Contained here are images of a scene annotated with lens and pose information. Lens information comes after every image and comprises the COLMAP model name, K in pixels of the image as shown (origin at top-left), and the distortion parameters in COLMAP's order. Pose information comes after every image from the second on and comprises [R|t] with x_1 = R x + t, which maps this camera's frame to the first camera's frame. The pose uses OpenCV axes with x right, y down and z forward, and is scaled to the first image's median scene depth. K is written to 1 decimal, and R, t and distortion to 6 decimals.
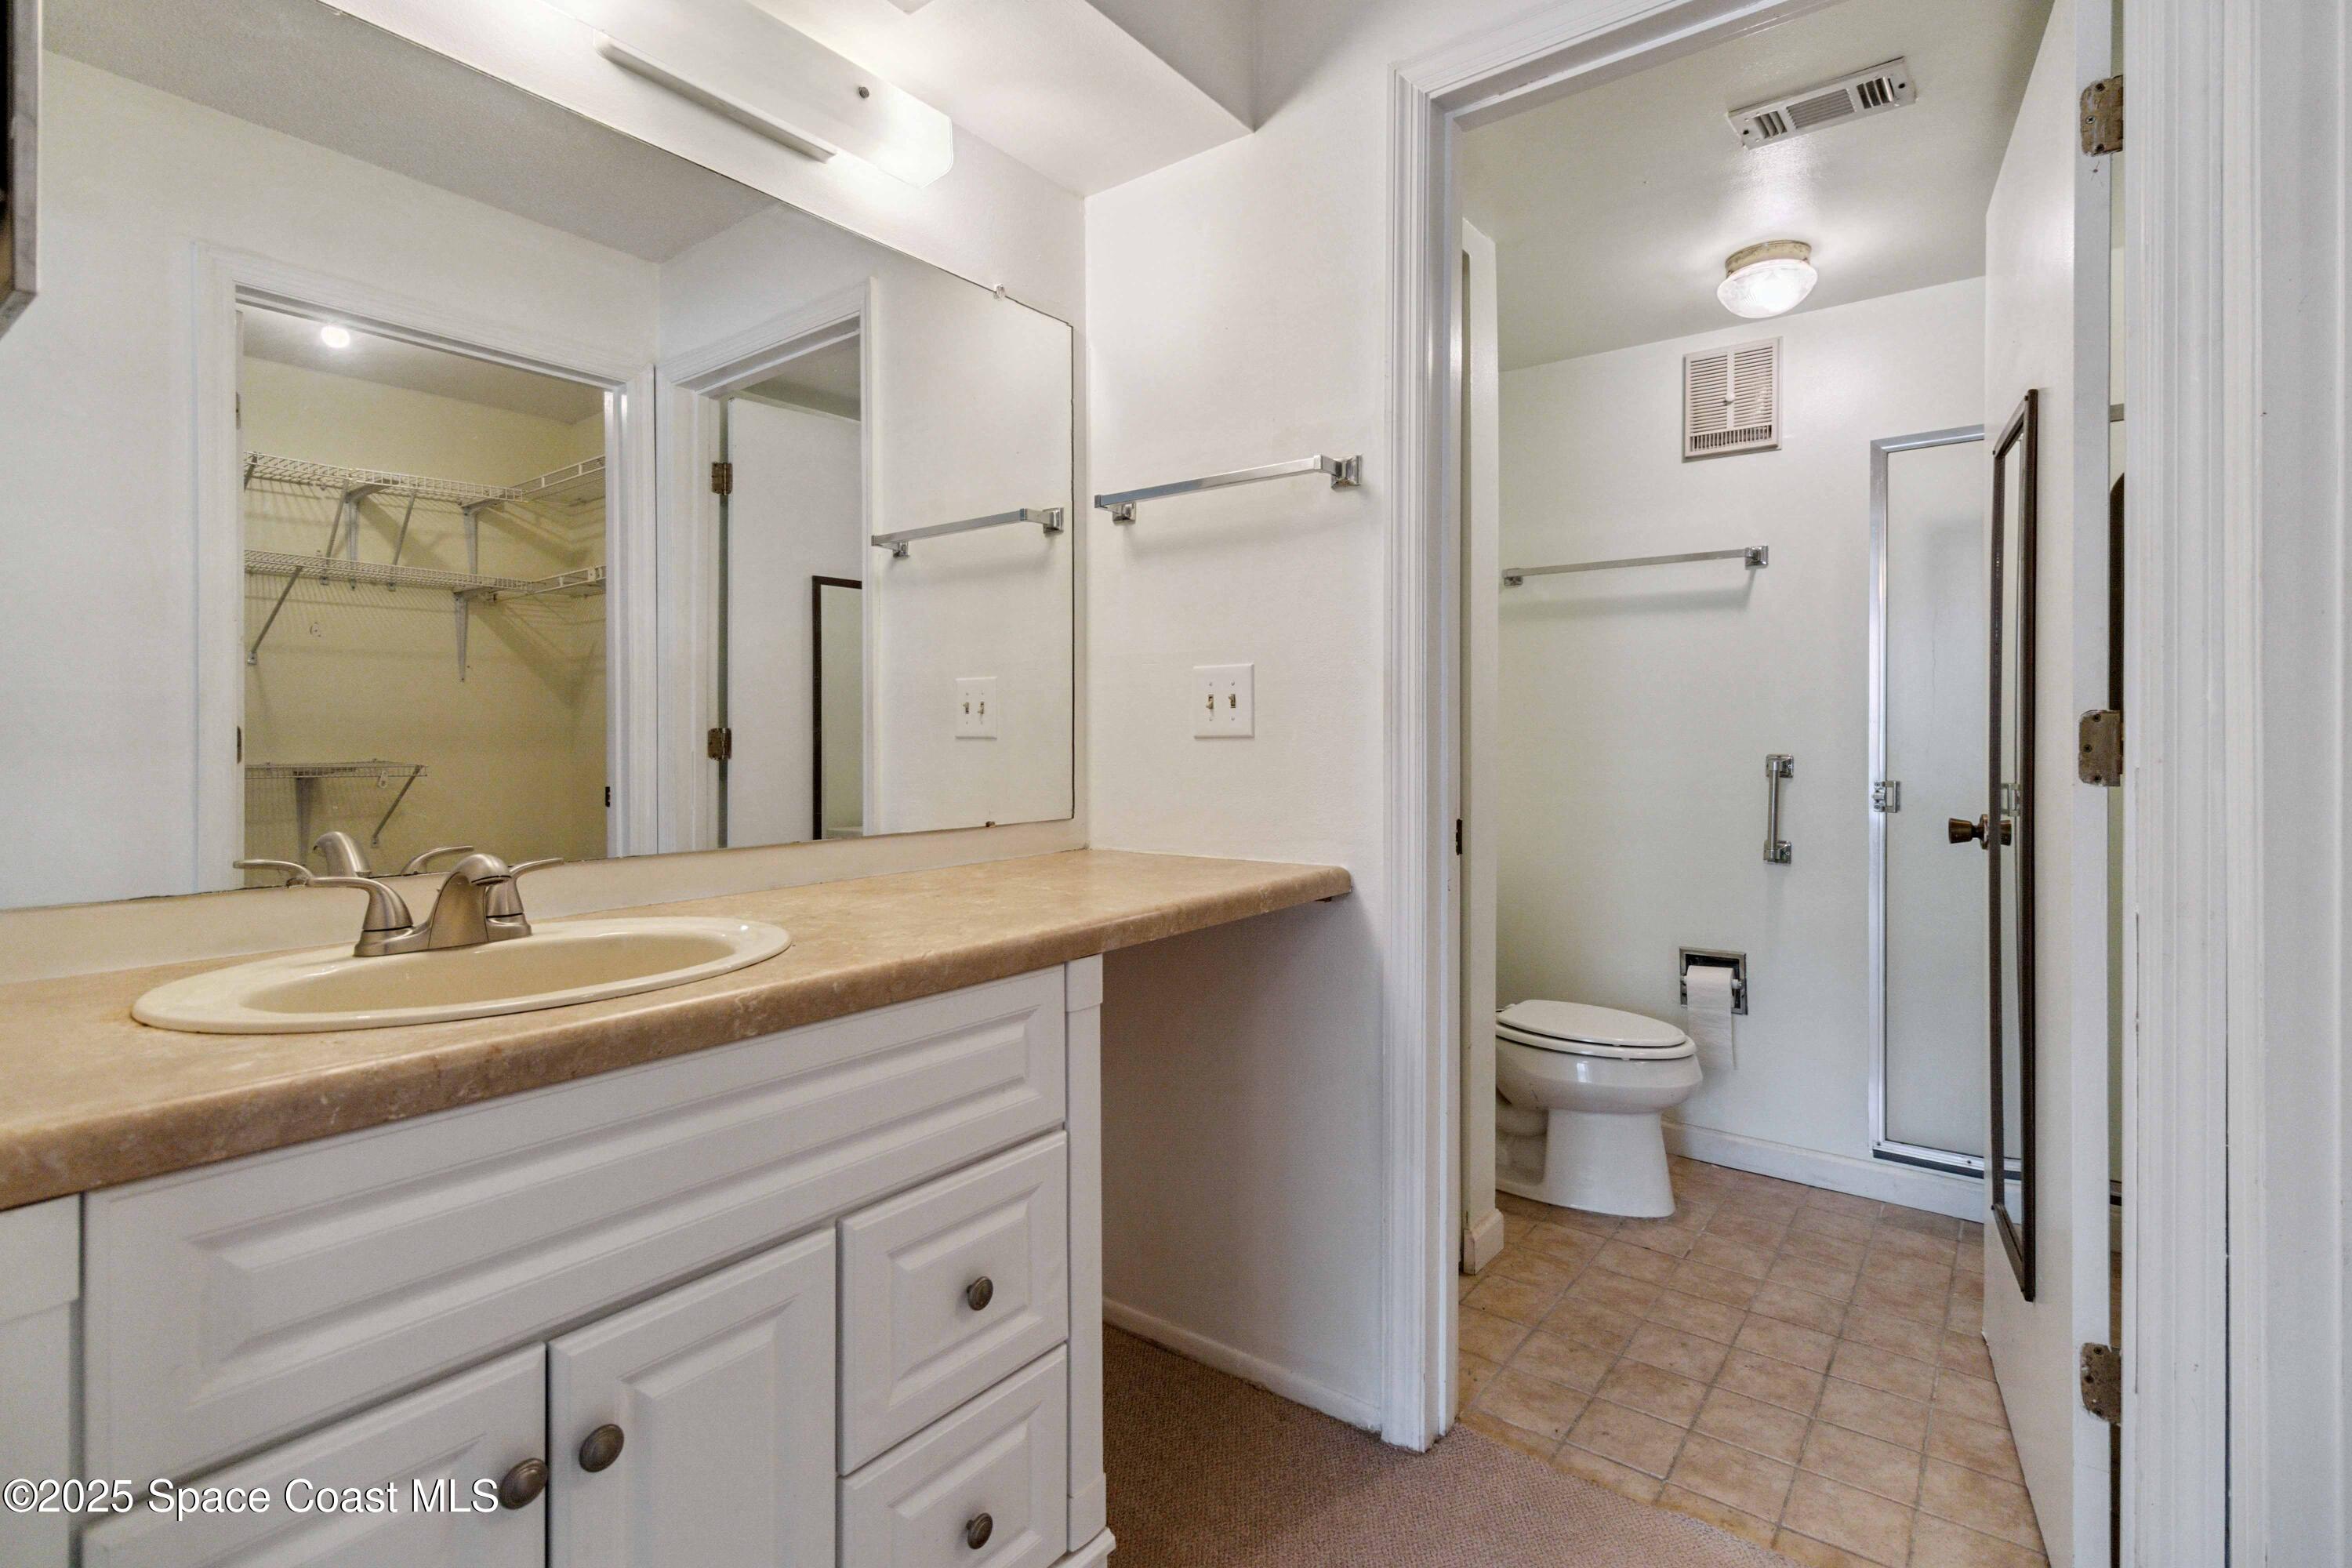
lens RADIAL K [[1121.7, 0, 1181.2], [0, 1121.7, 773.2], [0, 0, 1]] dist [0.001680, 0.000710]
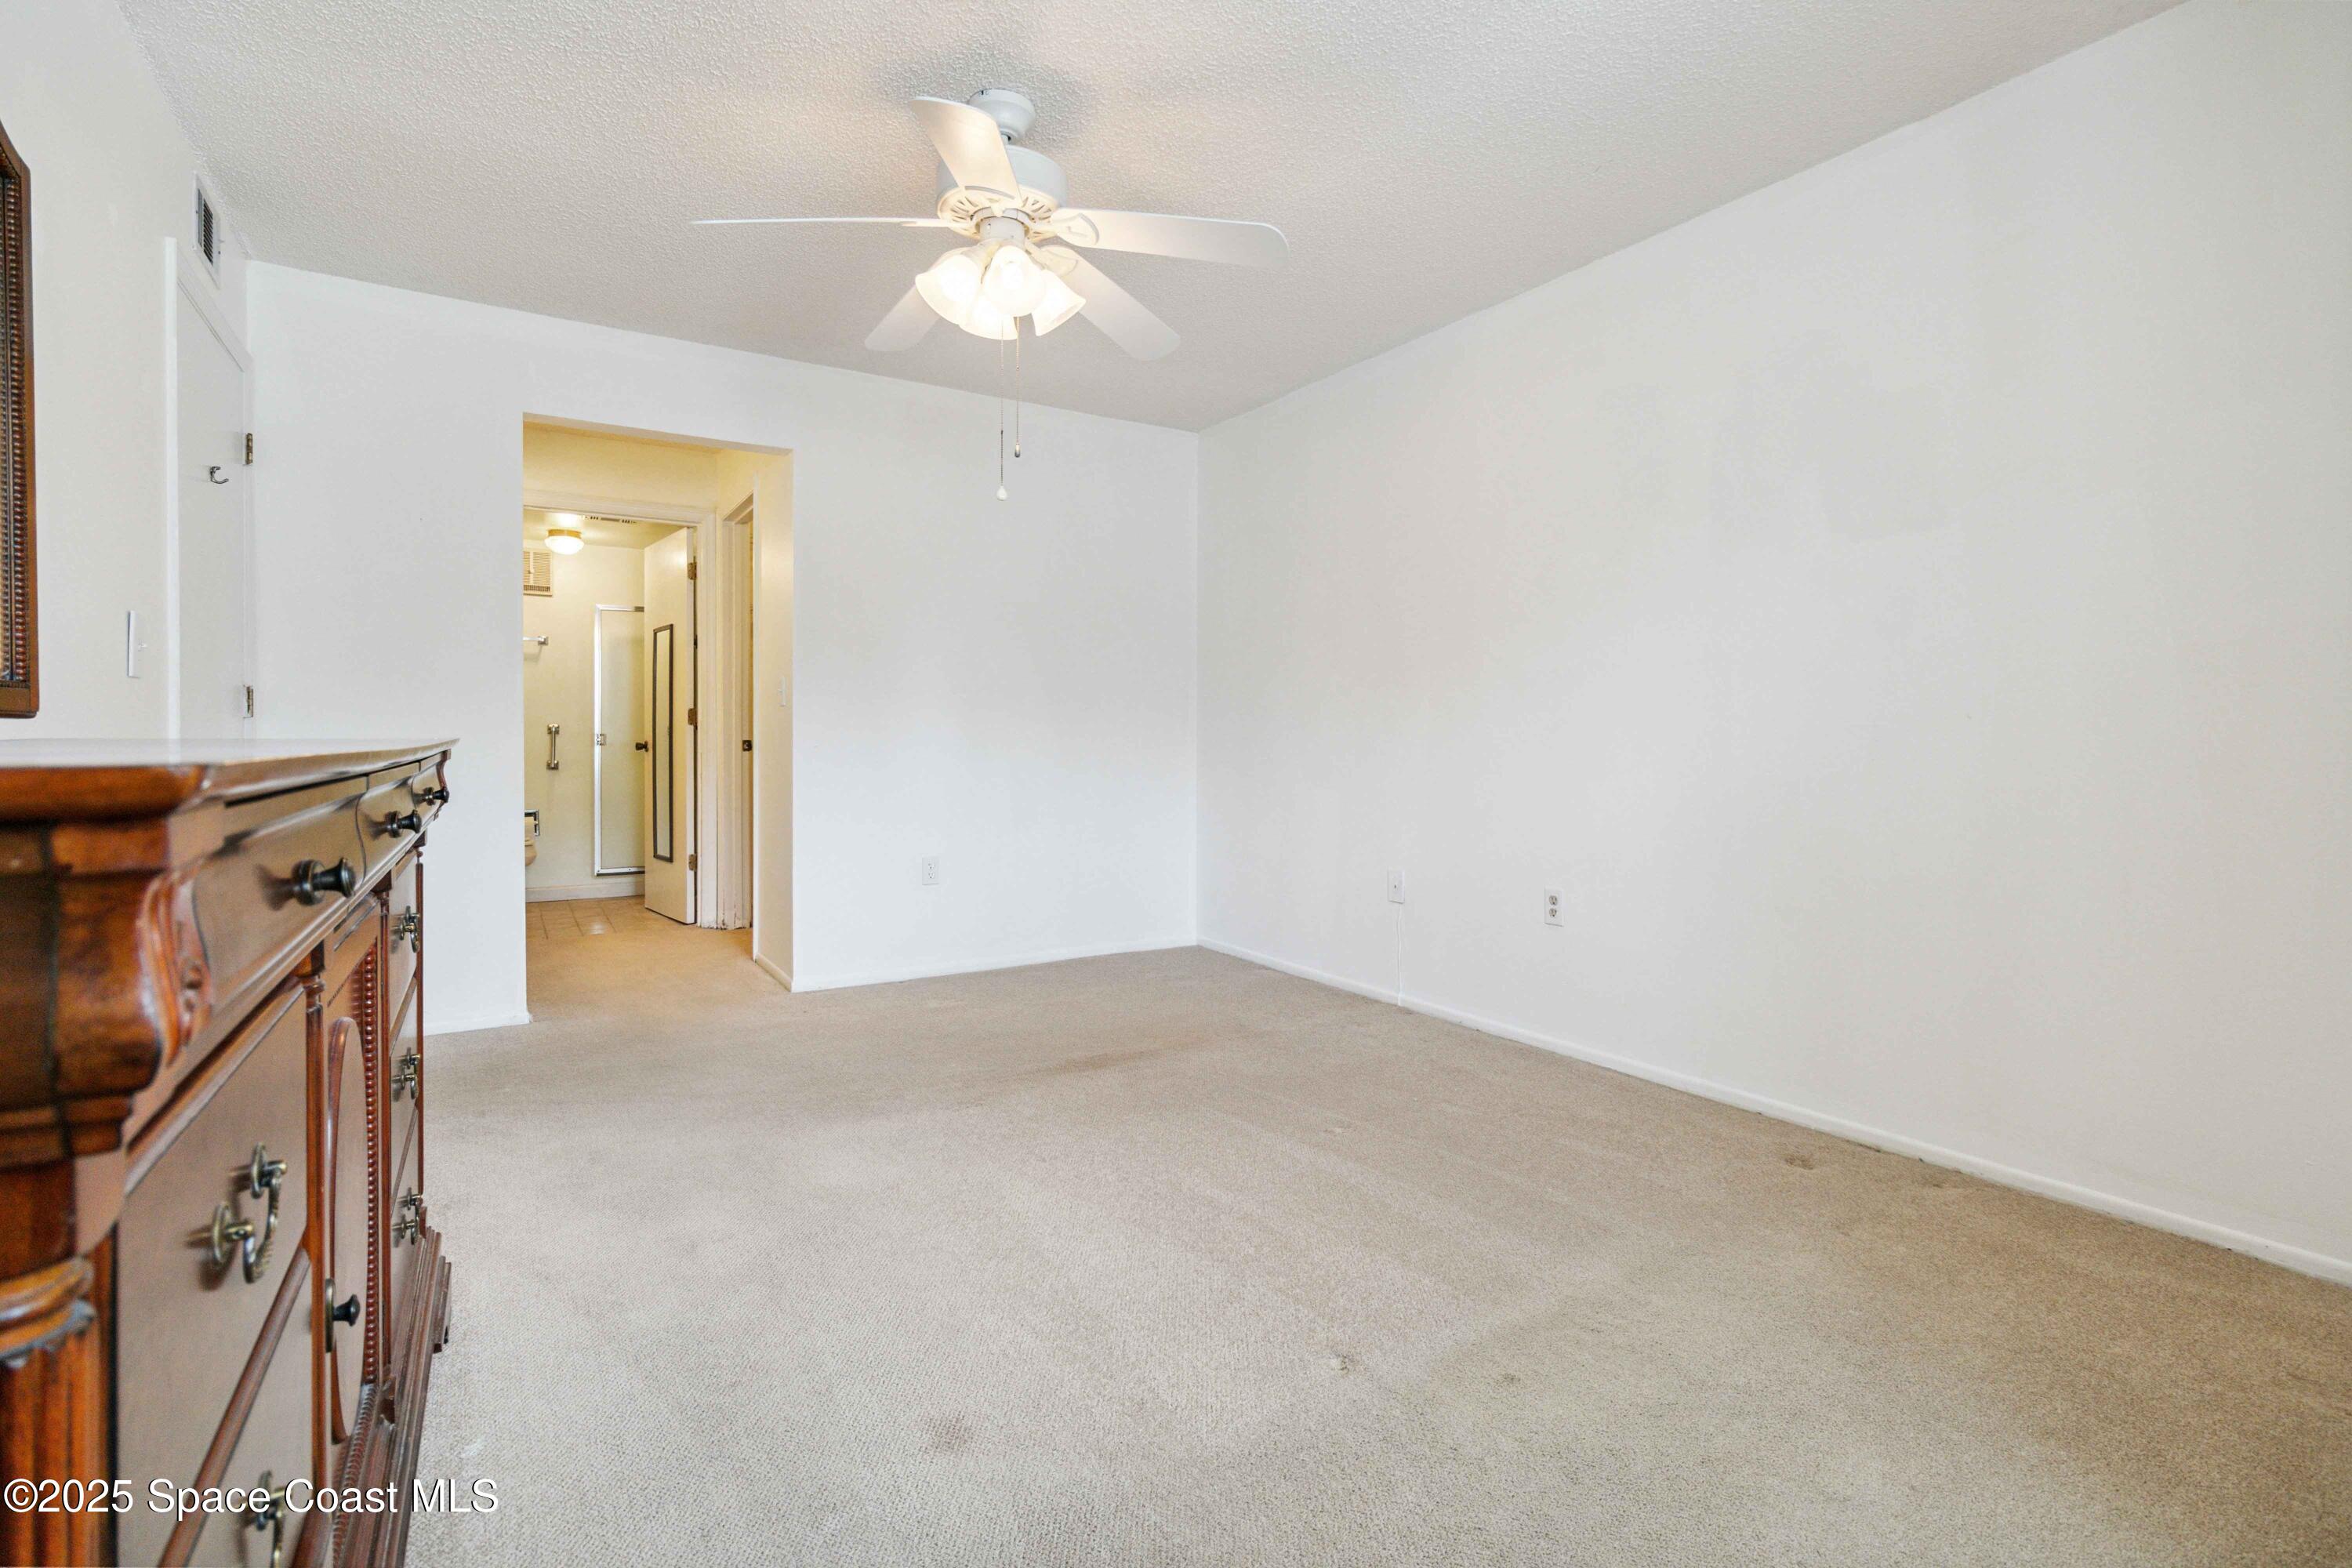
lens RADIAL K [[1121.7, 0, 1176.2], [0, 1121.7, 768.2], [0, 0, 1]] dist [0.001680, 0.000710]
pose [[0.382207, -0.013902, 0.923972, -1.165271], [0.002884, 0.999900, 0.013852, 0.046277], [-0.924072, -0.002630, 0.382209, -1.133638]]
